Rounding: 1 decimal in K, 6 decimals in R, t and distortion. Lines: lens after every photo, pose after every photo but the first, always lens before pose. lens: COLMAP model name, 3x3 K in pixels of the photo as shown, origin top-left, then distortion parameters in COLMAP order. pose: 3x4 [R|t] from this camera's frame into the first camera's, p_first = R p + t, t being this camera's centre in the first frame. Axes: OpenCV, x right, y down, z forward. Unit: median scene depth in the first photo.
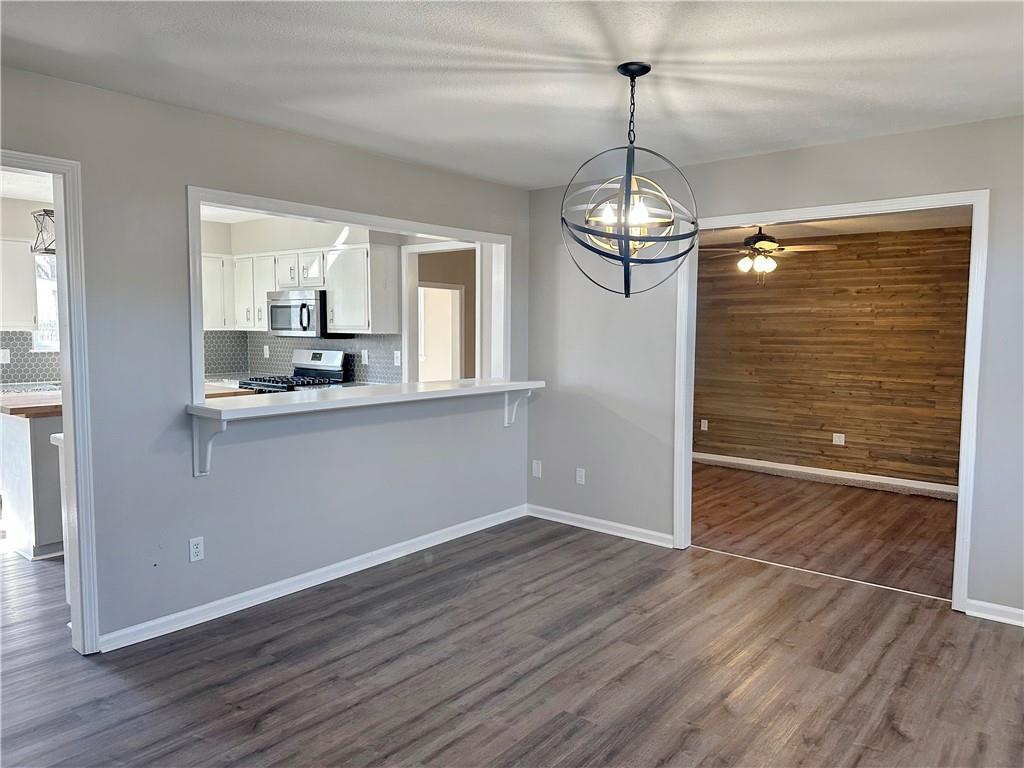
lens RADIAL K [[710.3, 0, 506.2], [0, 710.3, 385.3], [0, 0, 1]] dist [0.051074, -0.039827]
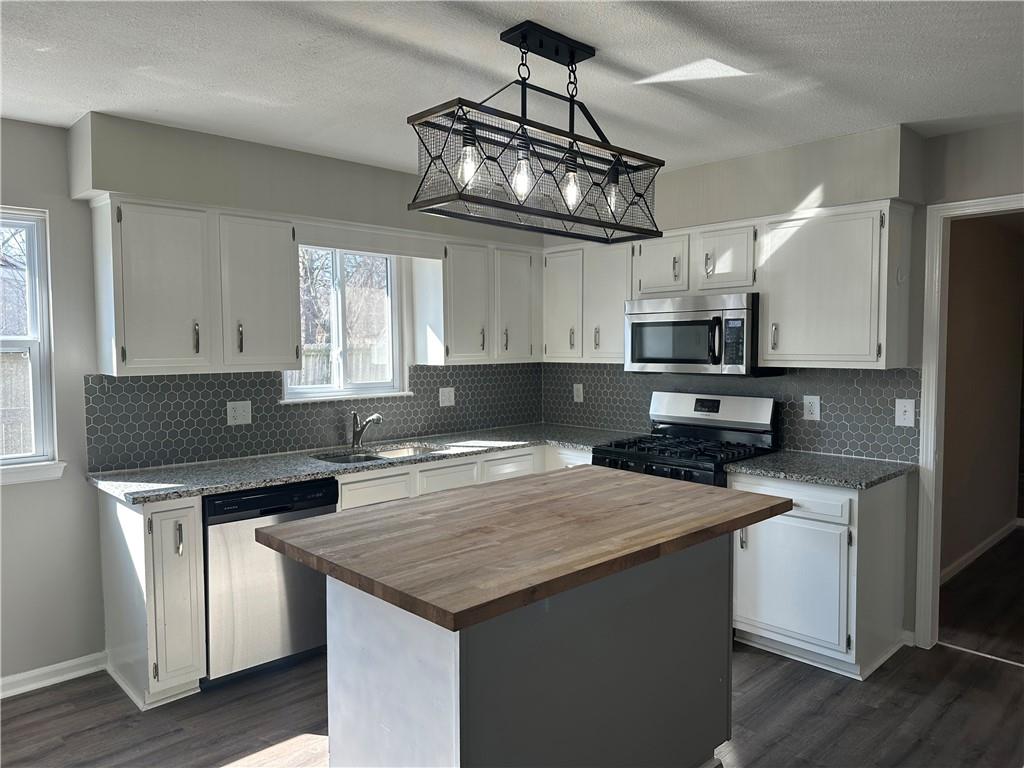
lens RADIAL K [[710.3, 0, 518.2], [0, 710.3, 384.7], [0, 0, 1]] dist [0.051074, -0.039827]
pose [[0.994402, -0.002678, -0.105633, -0.332858], [-0.000497, 0.999549, -0.030014, -0.036549], [0.105666, 0.029899, 0.993952, 0.354737]]
